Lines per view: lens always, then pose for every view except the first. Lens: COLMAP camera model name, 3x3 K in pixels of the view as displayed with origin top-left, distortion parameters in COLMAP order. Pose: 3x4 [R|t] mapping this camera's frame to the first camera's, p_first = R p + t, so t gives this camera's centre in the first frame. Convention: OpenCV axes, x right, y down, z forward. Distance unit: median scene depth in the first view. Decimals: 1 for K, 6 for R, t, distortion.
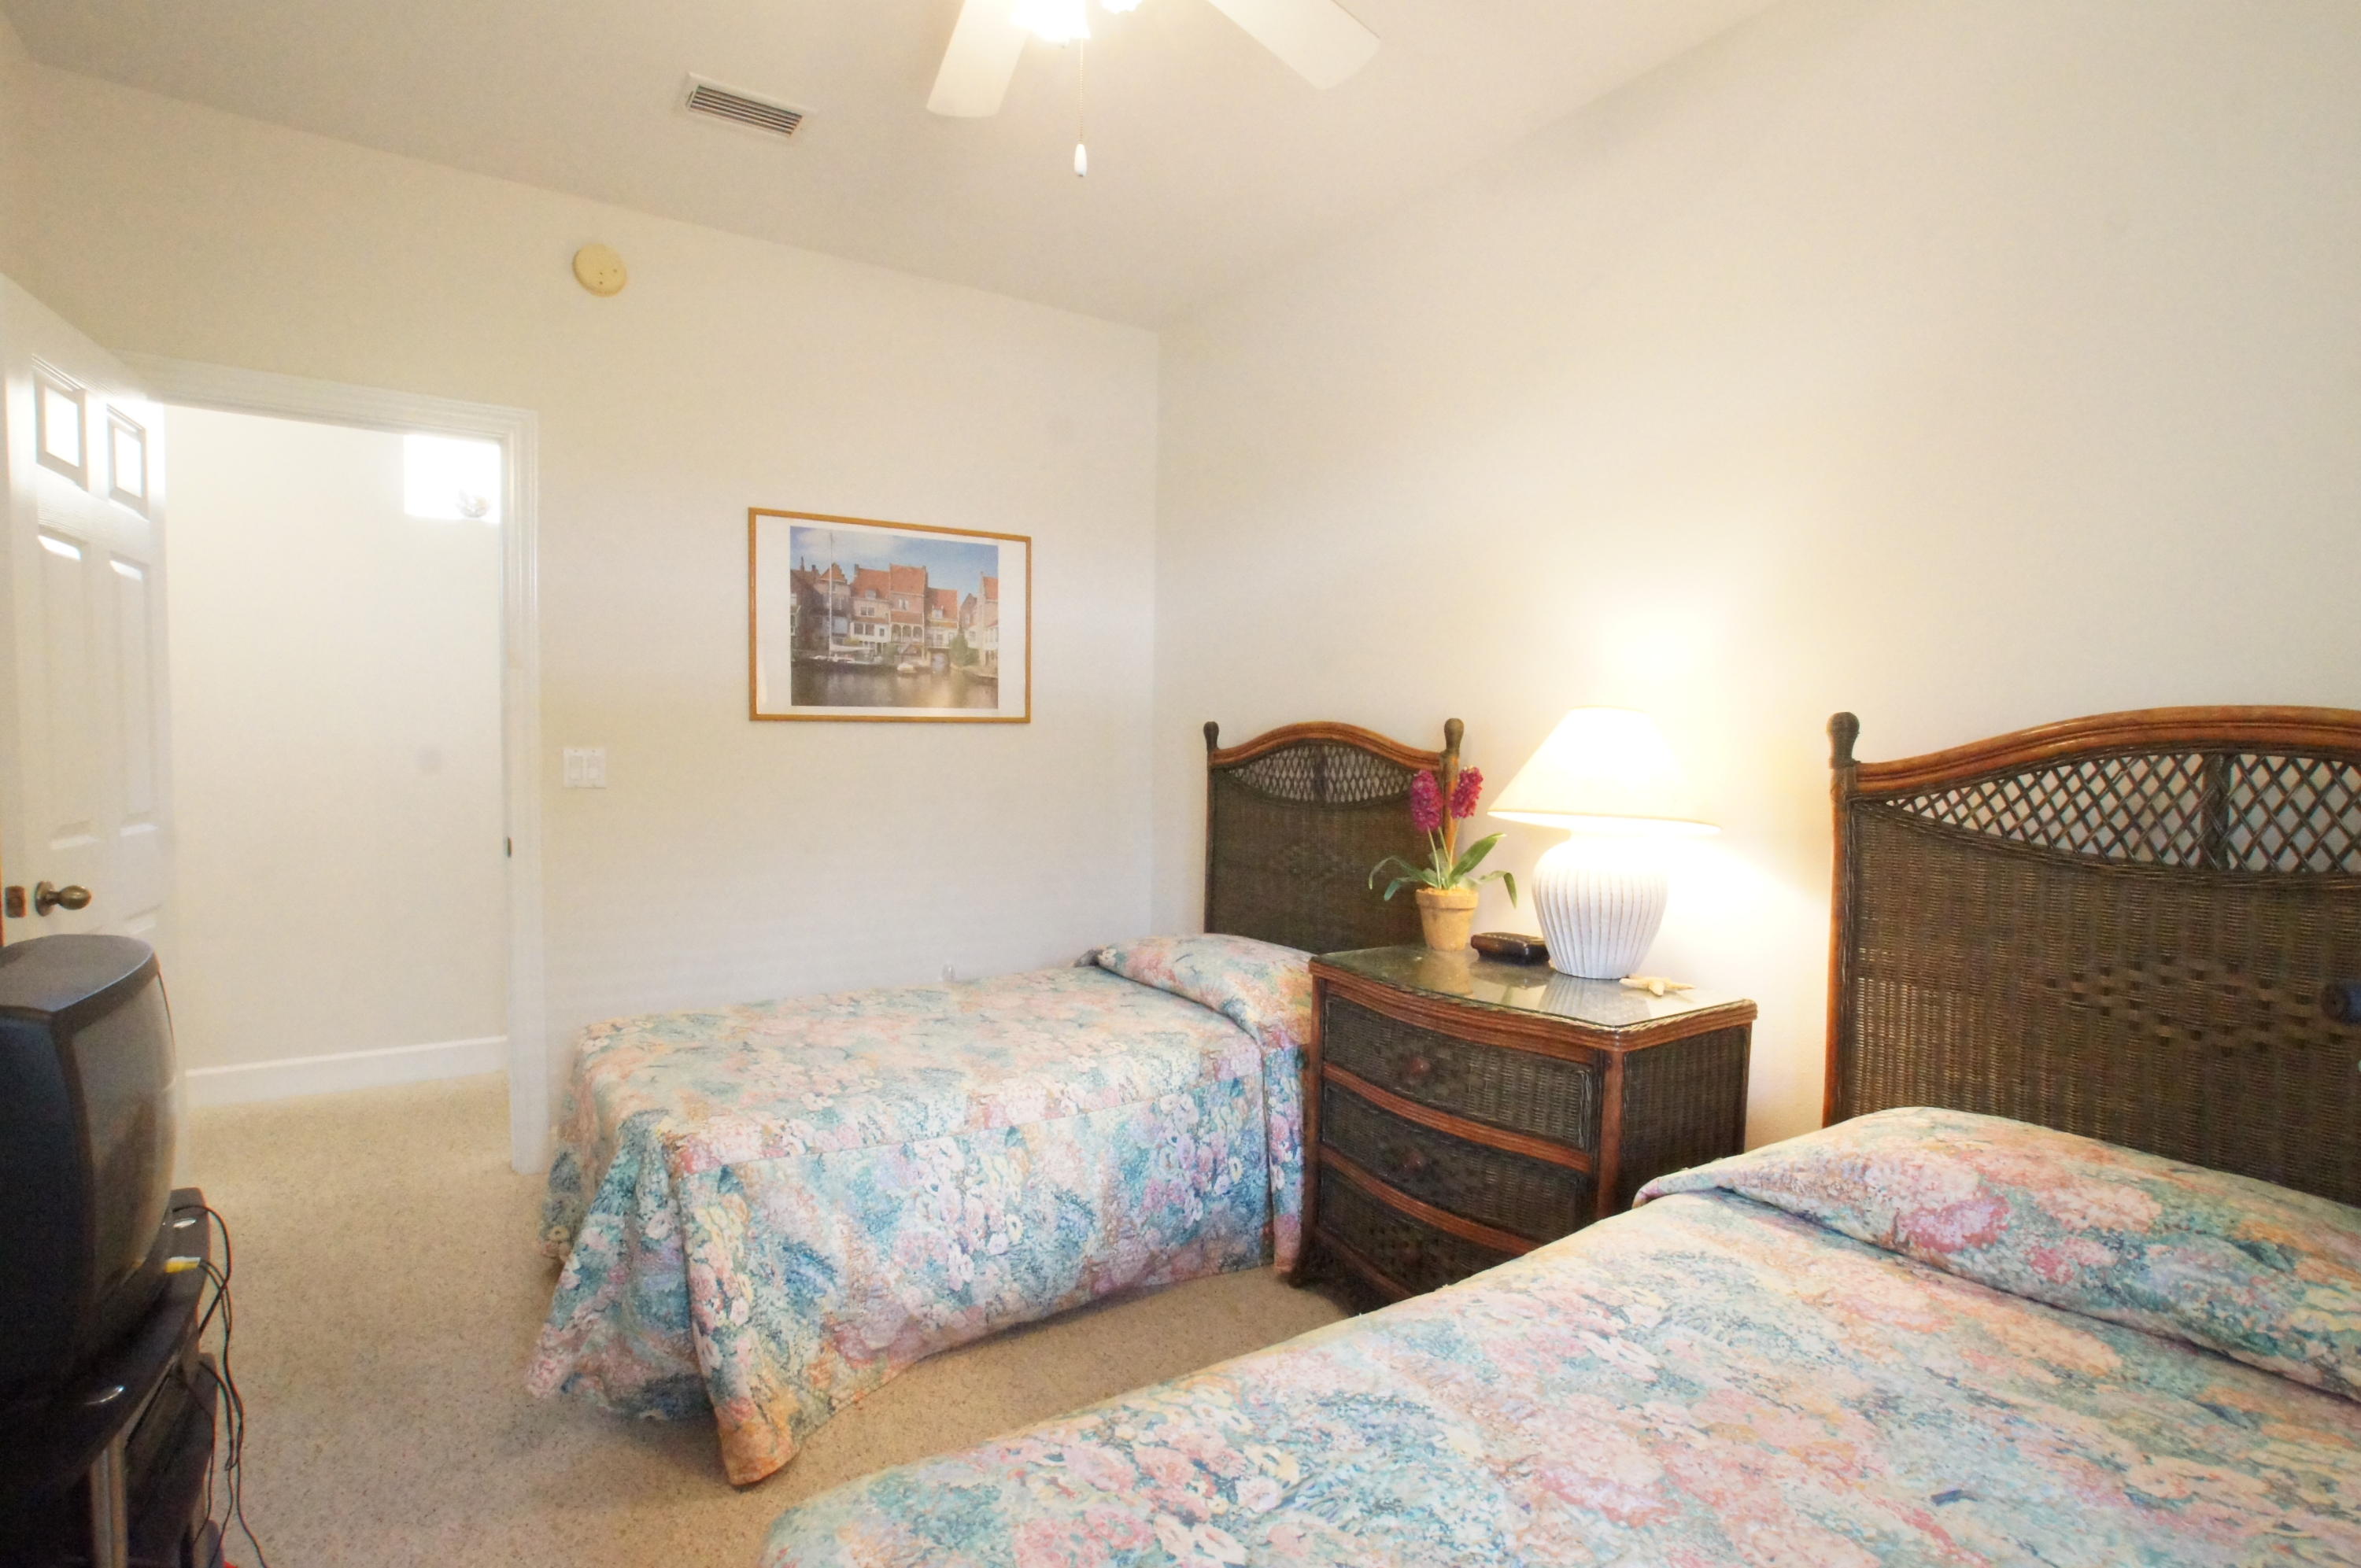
lens RADIAL K [[1130.9, 0, 1158.5], [0, 1130.9, 801.2], [0, 0, 1]] dist [-0.087351, 0.049584]
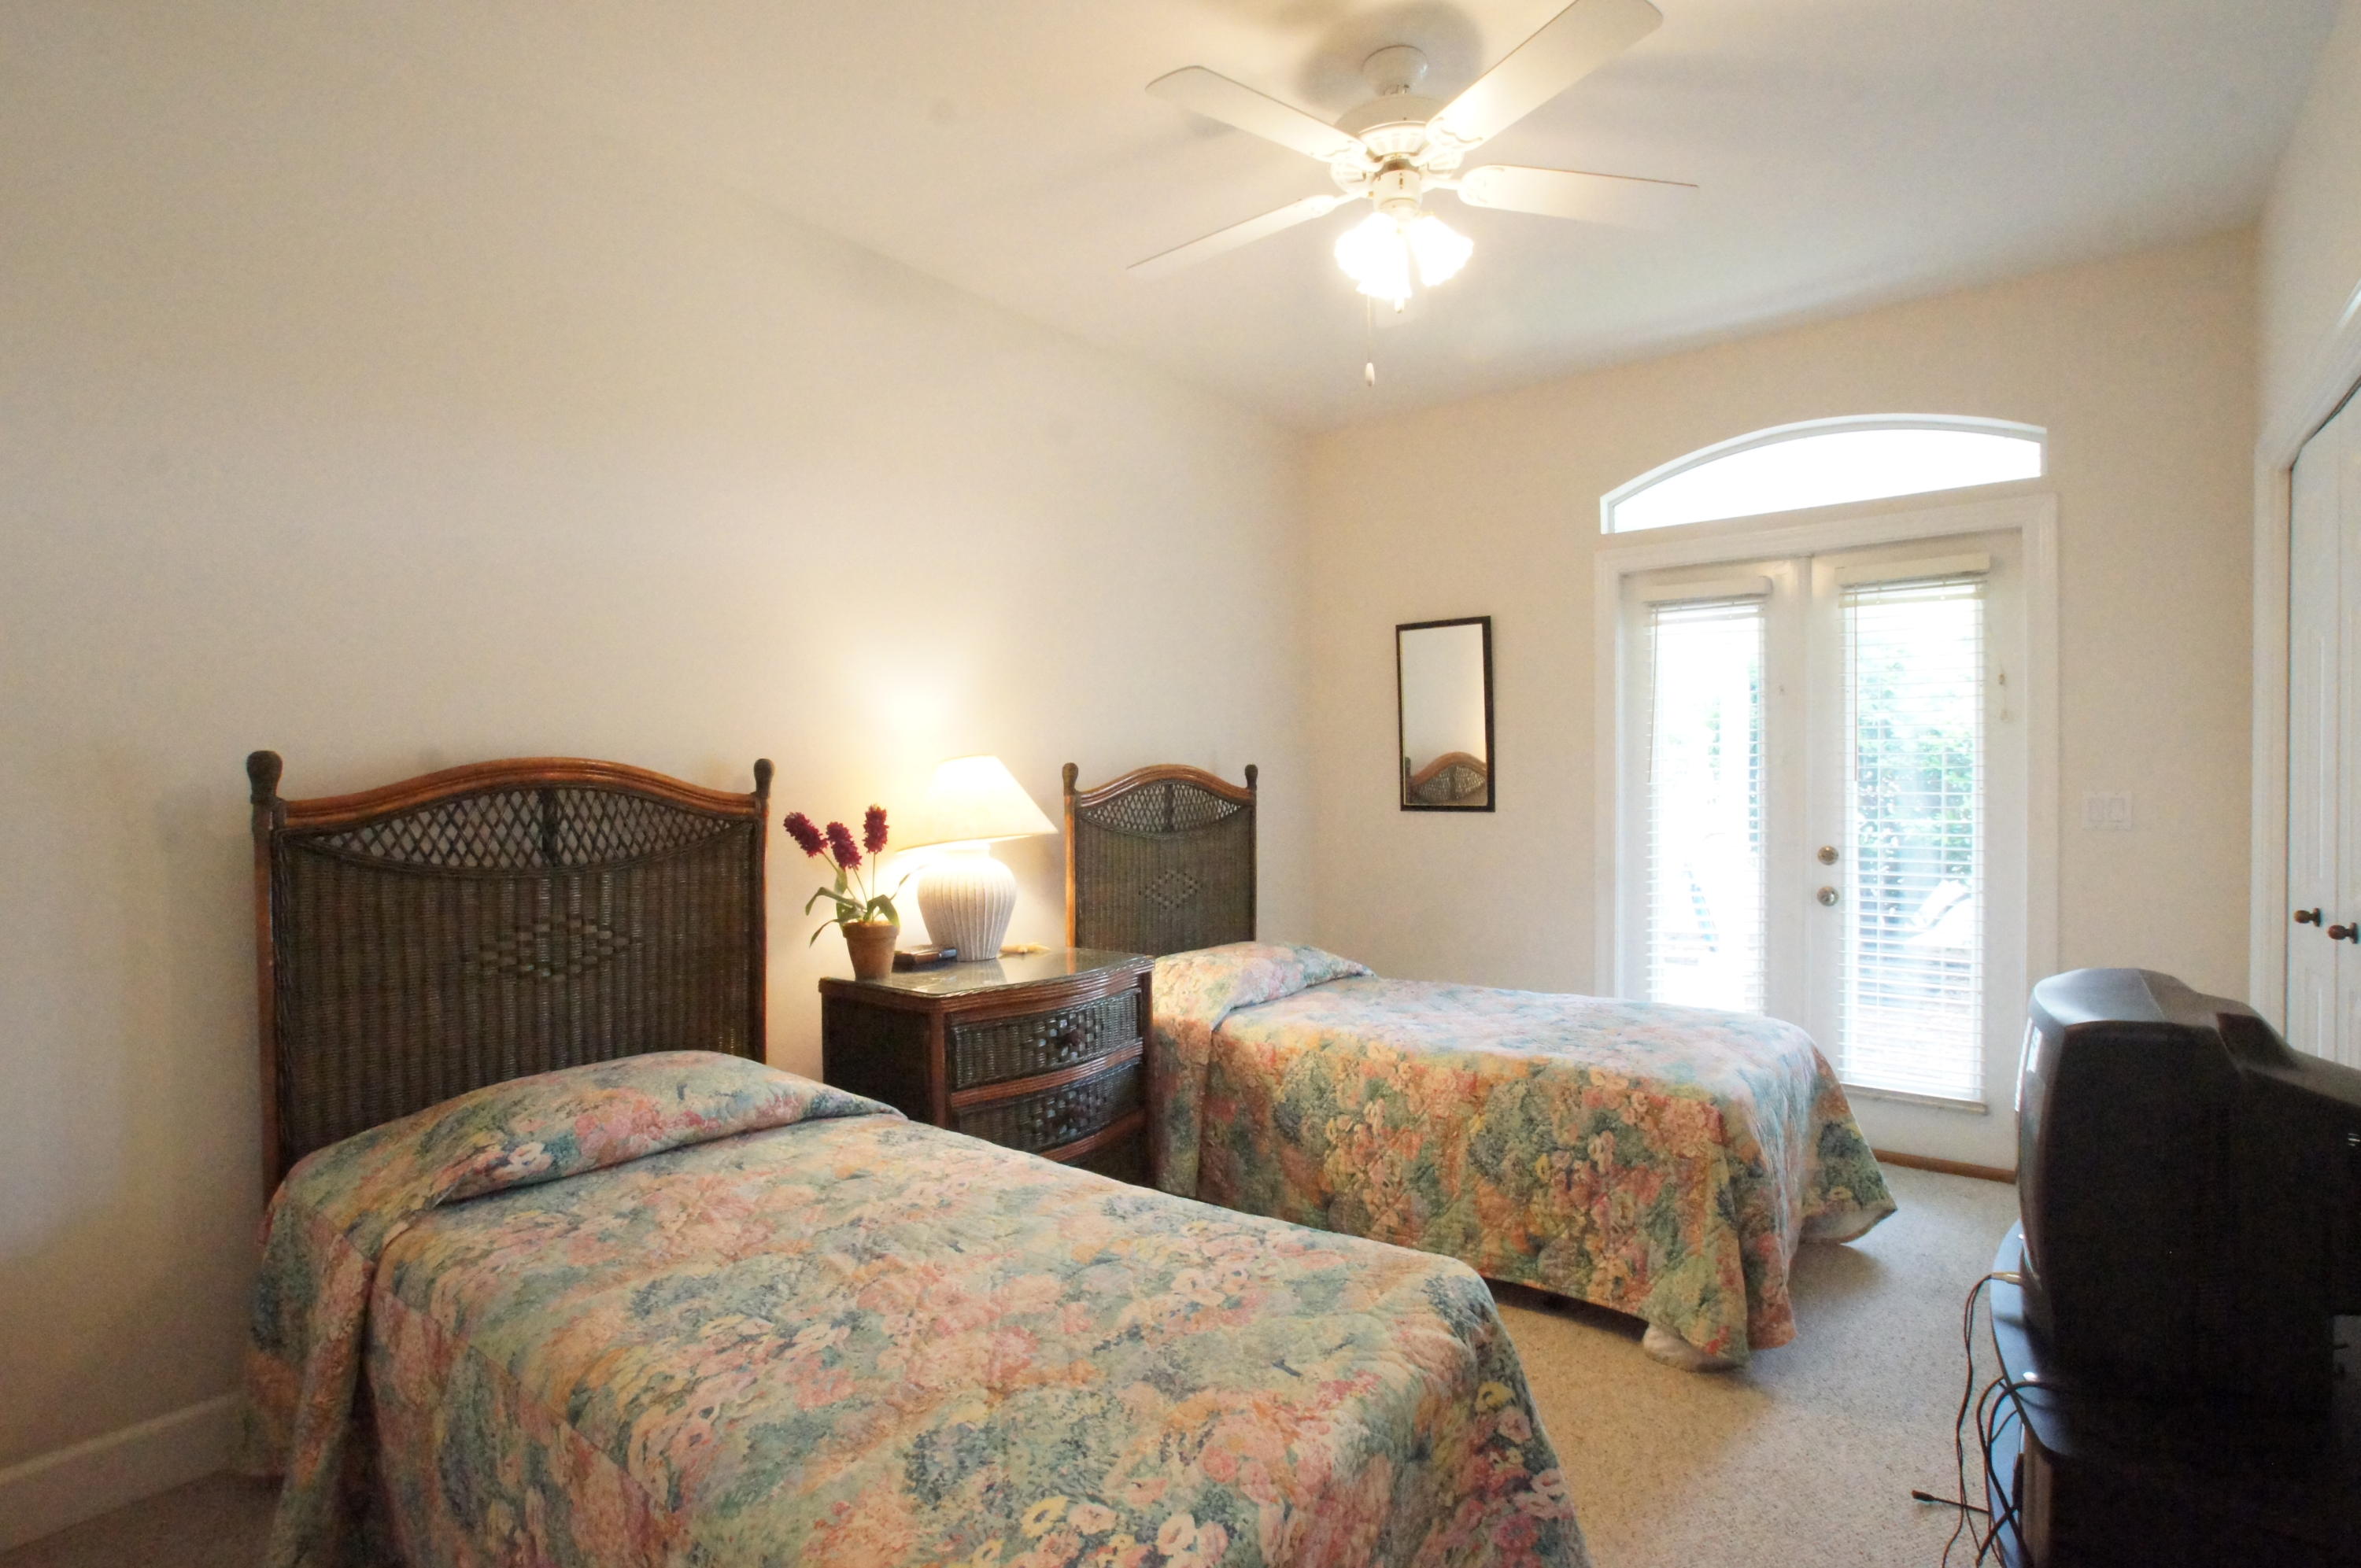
lens RADIAL K [[1130.9, 0, 1158.5], [0, 1130.9, 801.2], [0, 0, 1]] dist [-0.087351, 0.049584]
pose [[-0.303512, -0.021953, 0.952575, -1.106593], [0.051483, 0.997896, 0.039401, -0.083577], [-0.951436, 0.061000, -0.301743, 1.397410]]
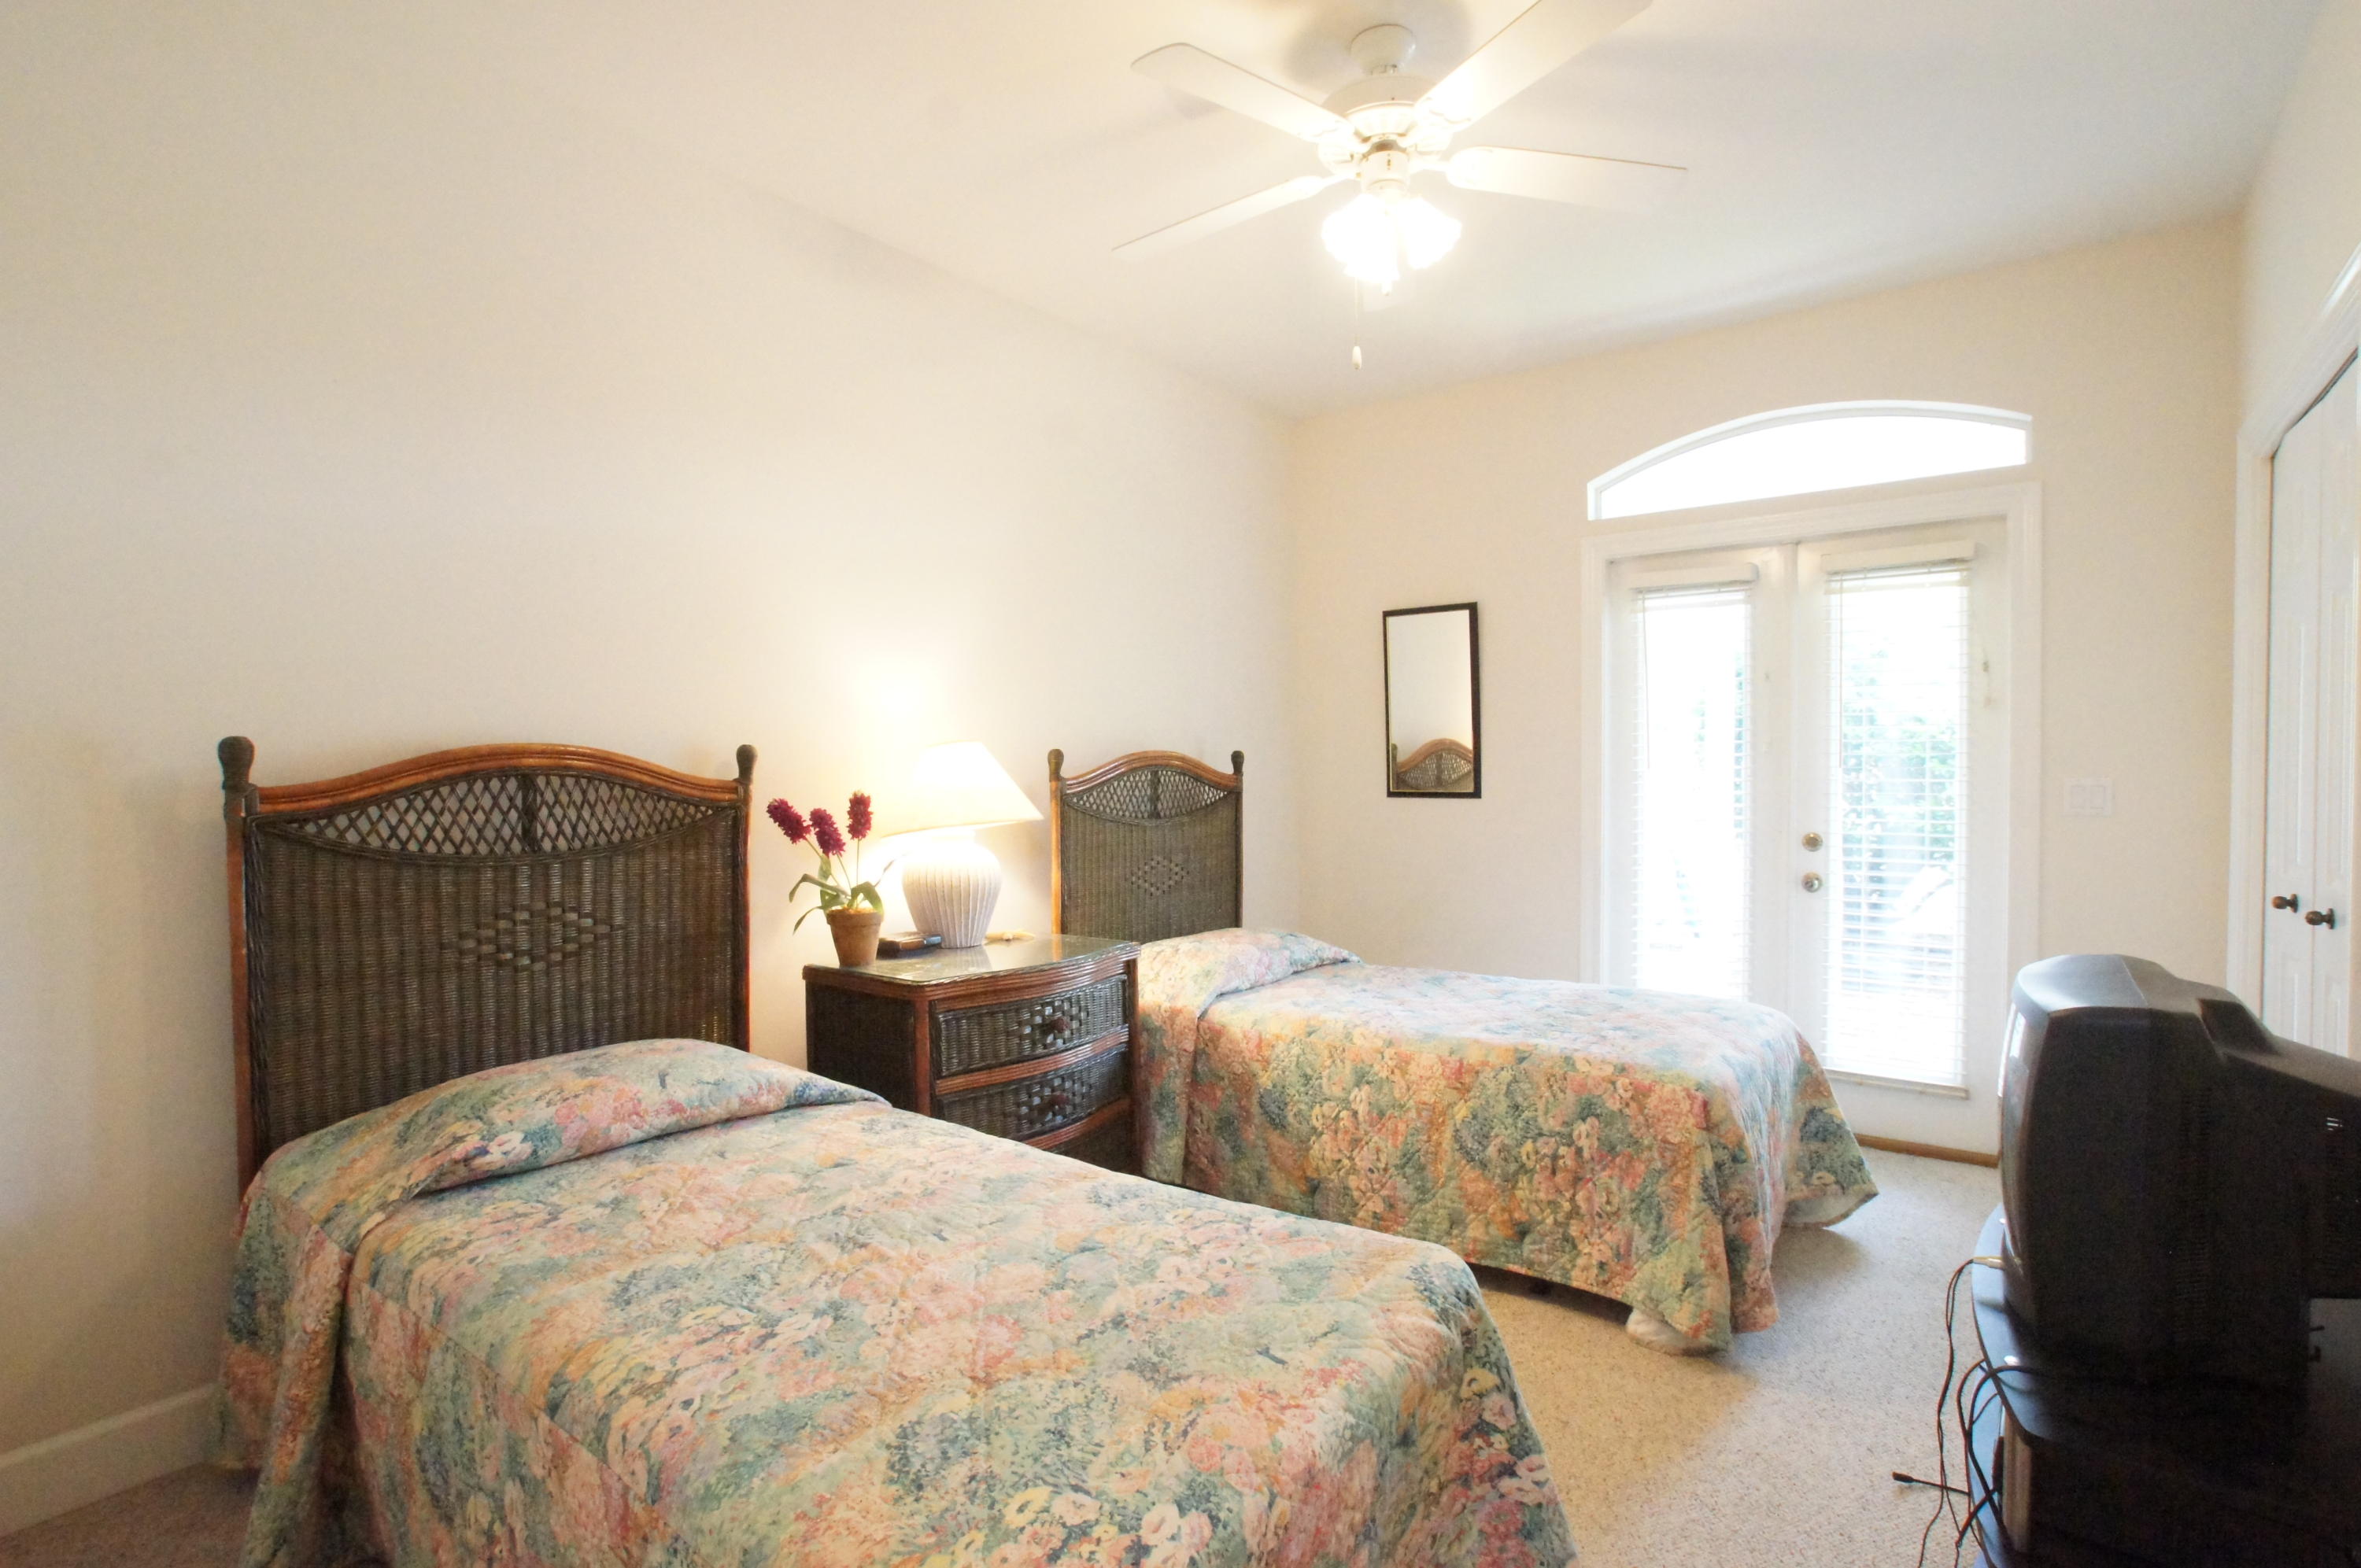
lens RADIAL K [[1130.9, 0, 1158.5], [0, 1130.9, 801.2], [0, 0, 1]] dist [-0.087351, 0.049584]
pose [[-0.314494, -0.033251, 0.948677, -1.101067], [0.050947, 0.997355, 0.051846, -0.082725], [-0.947891, 0.064638, -0.311968, 1.394051]]
